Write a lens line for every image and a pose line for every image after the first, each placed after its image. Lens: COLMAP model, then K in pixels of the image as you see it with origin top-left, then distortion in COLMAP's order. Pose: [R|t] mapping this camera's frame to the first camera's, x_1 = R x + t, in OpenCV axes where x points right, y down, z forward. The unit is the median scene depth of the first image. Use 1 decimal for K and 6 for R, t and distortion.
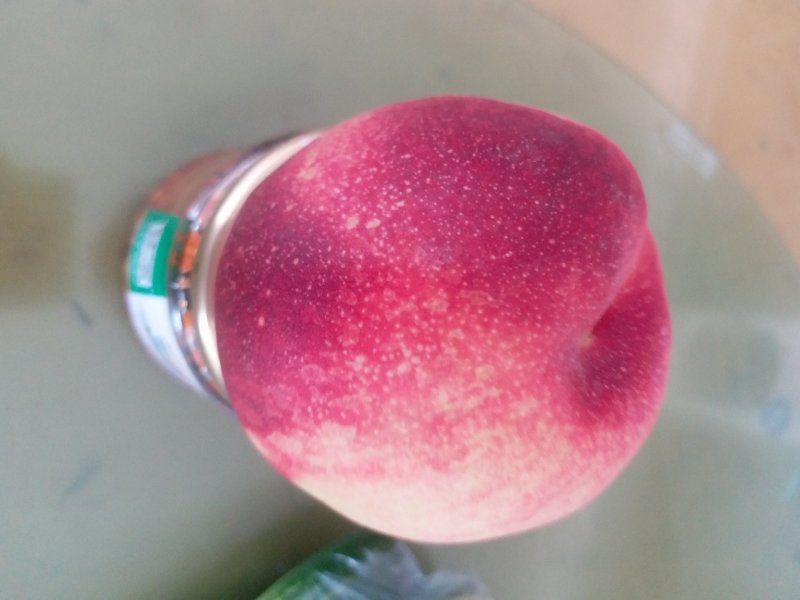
lens RADIAL K [[674.2, 0, 400.0], [0, 674.2, 300.0], [0, 0, 1]] dist [0.002222, 0.000269]
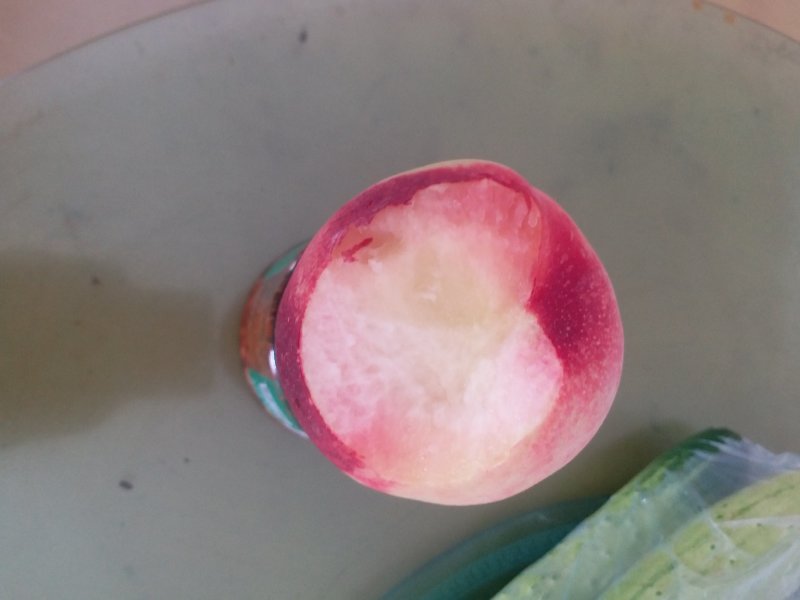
lens RADIAL K [[674.2, 0, 400.0], [0, 674.2, 300.0], [0, 0, 1]] dist [0.002222, 0.000269]
pose [[0.896739, -0.405880, -0.176411, 0.284059], [0.406572, 0.912991, -0.033871, -0.036326], [0.174810, -0.041351, 0.983734, -0.338830]]
